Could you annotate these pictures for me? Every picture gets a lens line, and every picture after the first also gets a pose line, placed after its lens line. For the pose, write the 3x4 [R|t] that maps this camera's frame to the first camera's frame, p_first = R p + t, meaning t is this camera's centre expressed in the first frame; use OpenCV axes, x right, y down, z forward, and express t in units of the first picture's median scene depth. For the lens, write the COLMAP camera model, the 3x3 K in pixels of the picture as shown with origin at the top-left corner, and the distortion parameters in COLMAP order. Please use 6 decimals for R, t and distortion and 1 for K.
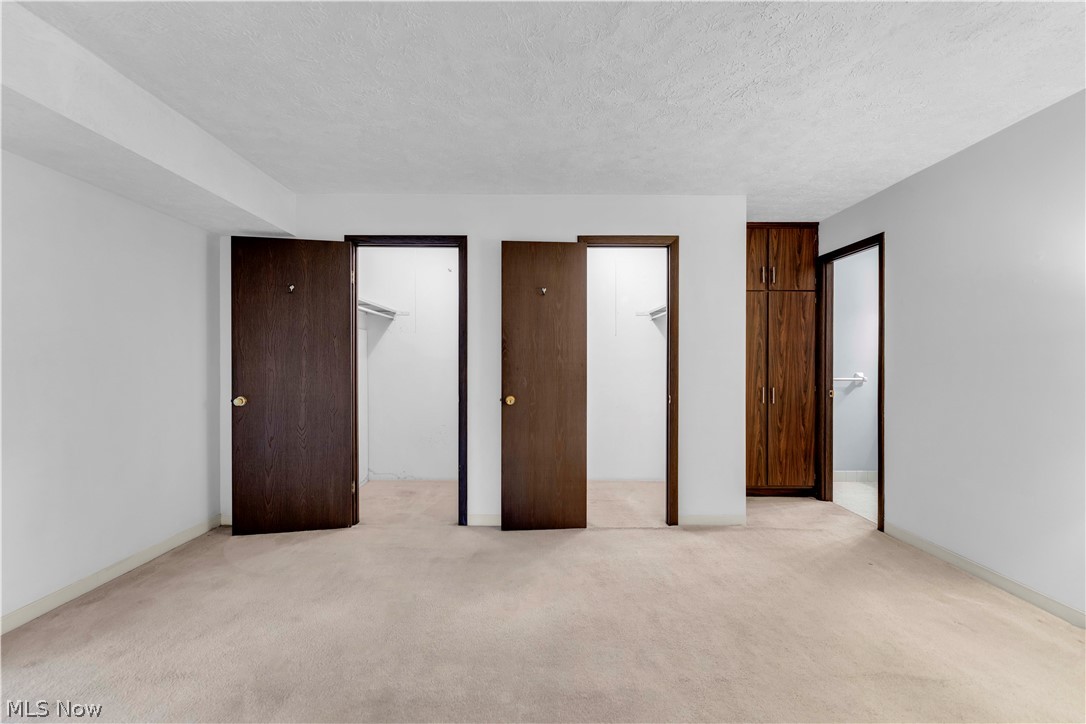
lens RADIAL K [[439.8, 0, 541.3], [0, 439.8, 364.9], [0, 0, 1]] dist [-0.001850, -0.000285]
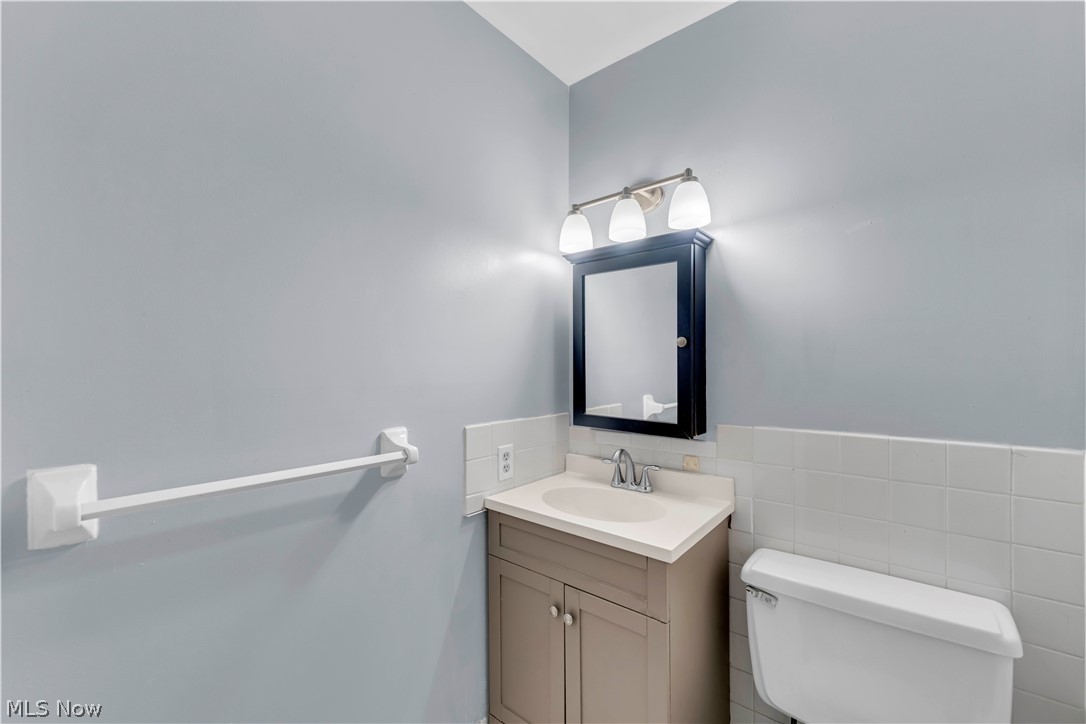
lens RADIAL K [[439.8, 0, 540.6], [0, 439.8, 364.2], [0, 0, 1]] dist [-0.001850, -0.000285]
pose [[0.655473, -0.000814, 0.755218, 0.822817], [0.002609, 0.999996, -0.001186, -0.030579], [-0.755214, 0.002748, 0.655472, 1.073573]]
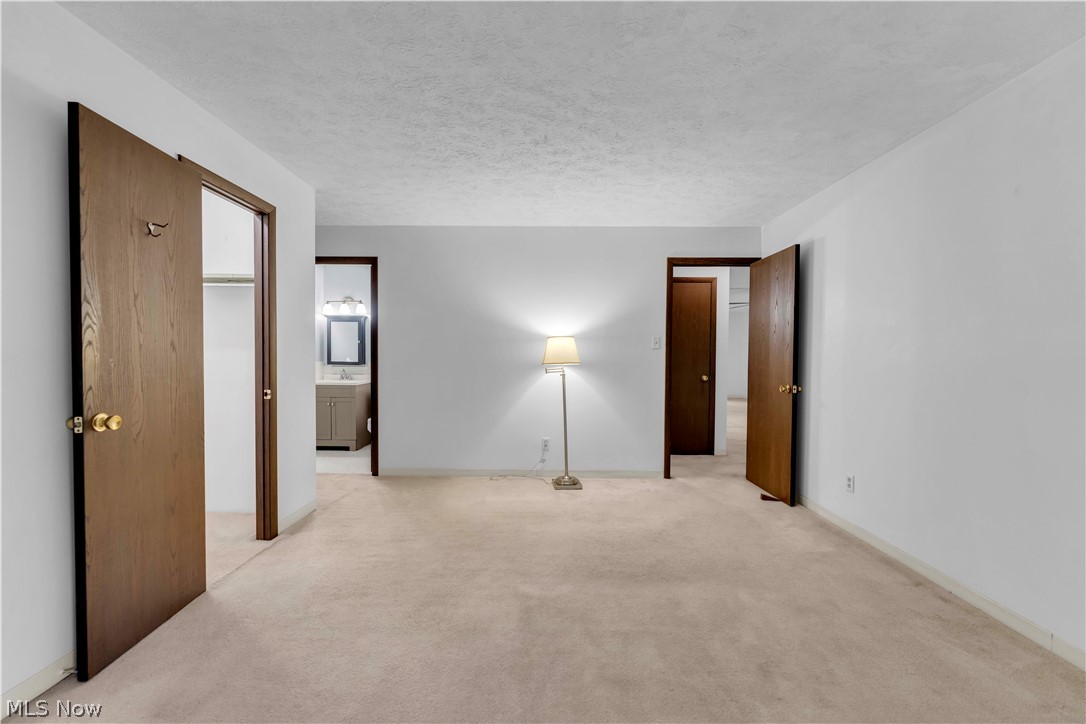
lens RADIAL K [[439.8, 0, 537.2], [0, 439.8, 359.2], [0, 0, 1]] dist [-0.001850, -0.000285]
pose [[0.026476, -0.010461, 0.999595, -0.571251], [-0.001146, 0.999944, 0.010495, -0.000031], [-0.999649, -0.001423, 0.026462, 0.462184]]
